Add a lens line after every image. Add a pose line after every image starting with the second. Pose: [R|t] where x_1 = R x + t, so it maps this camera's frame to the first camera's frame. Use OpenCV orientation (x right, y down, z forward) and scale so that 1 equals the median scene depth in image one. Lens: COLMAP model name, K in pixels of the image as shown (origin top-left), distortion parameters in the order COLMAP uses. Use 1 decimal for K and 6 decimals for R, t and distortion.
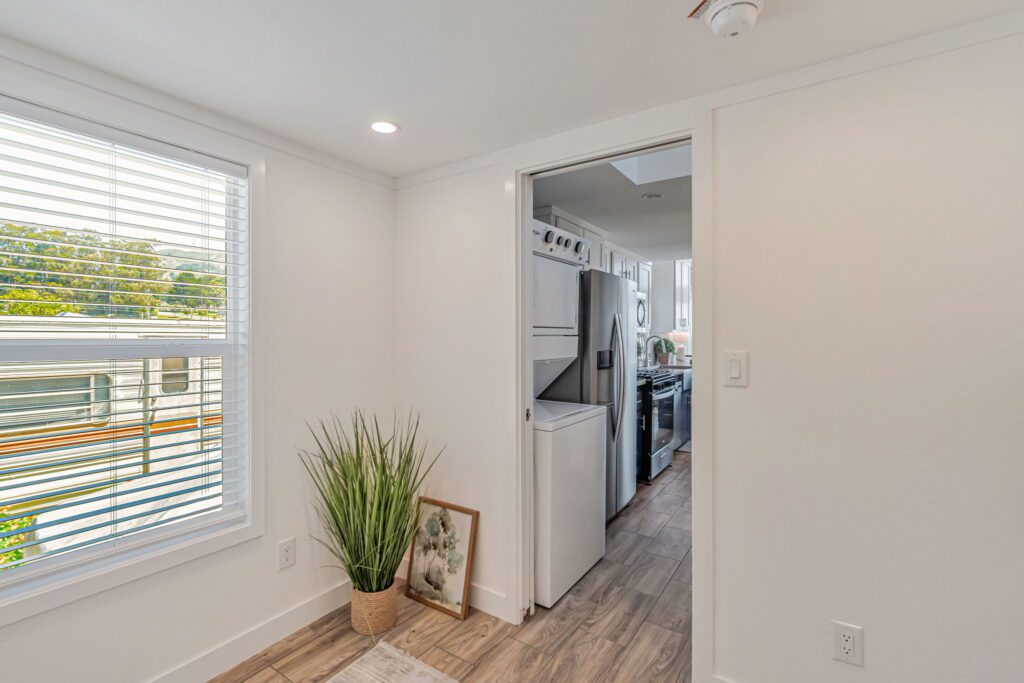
lens RADIAL K [[459.3, 0, 535.7], [0, 459.3, 337.7], [0, 0, 1]] dist [0.000764, -0.000073]
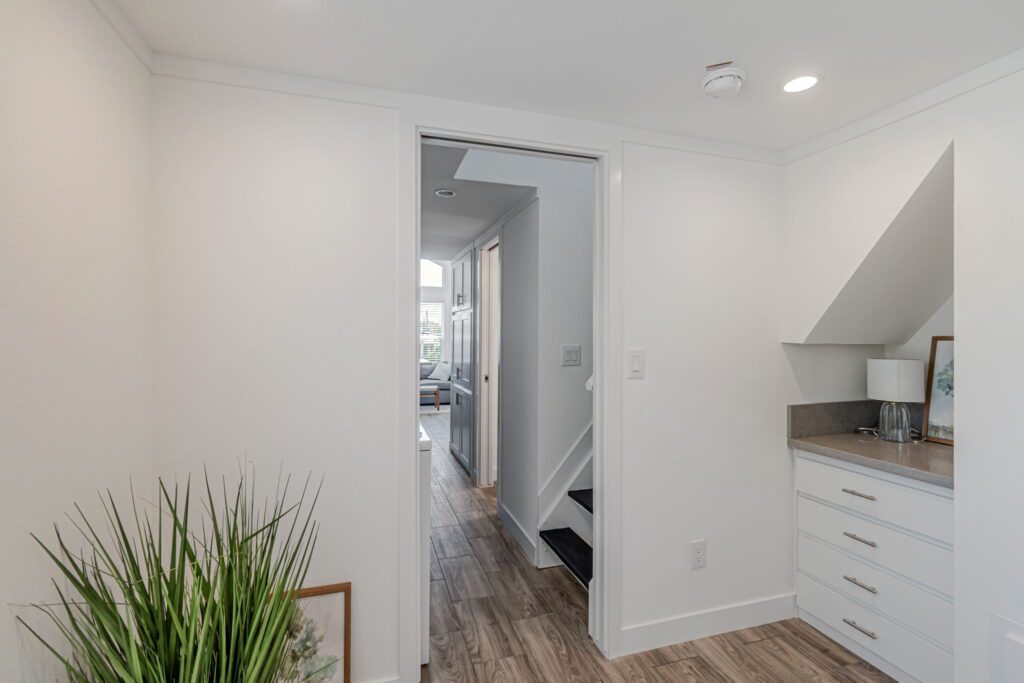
lens RADIAL K [[450.7, 0, 502.6], [0, 450.7, 328.7], [0, 0, 1]] dist [0.000029, -0.000488]
pose [[0.644685, 0.009532, 0.764389, -0.536189], [-0.003229, 0.999947, -0.009746, -0.007905], [-0.764442, 0.003815, 0.644681, 0.388834]]
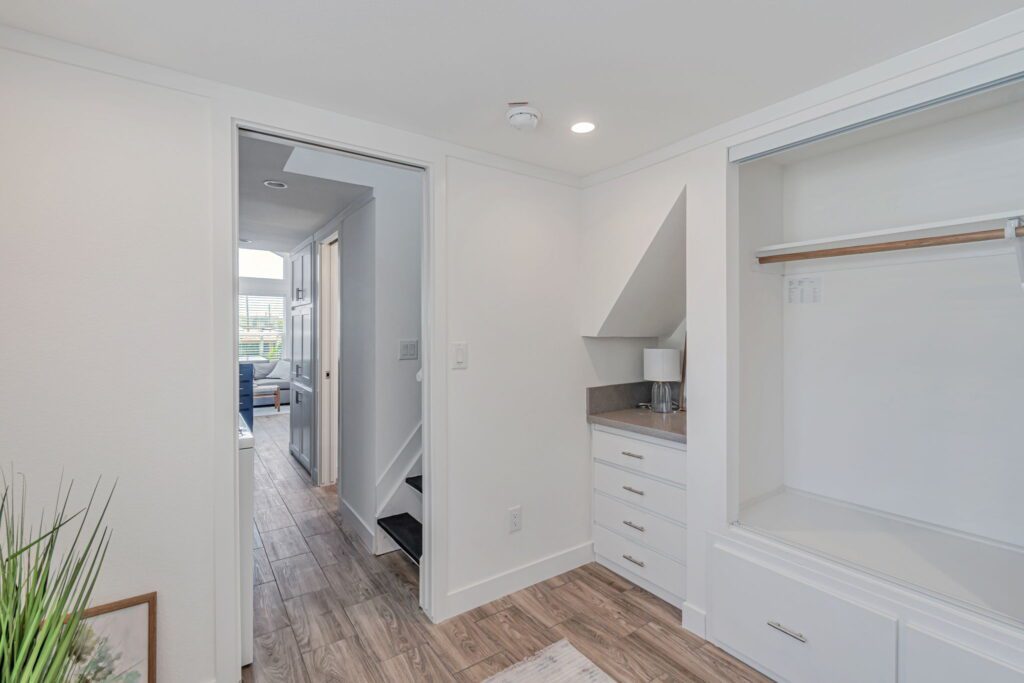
lens RADIAL K [[450.7, 0, 502.6], [0, 450.7, 328.7], [0, 0, 1]] dist [0.000029, -0.000488]
pose [[0.383933, 0.001247, 0.923360, -0.567786], [-0.001362, 0.999999, -0.000784, -0.007509], [-0.923360, -0.000957, 0.383934, 0.293149]]
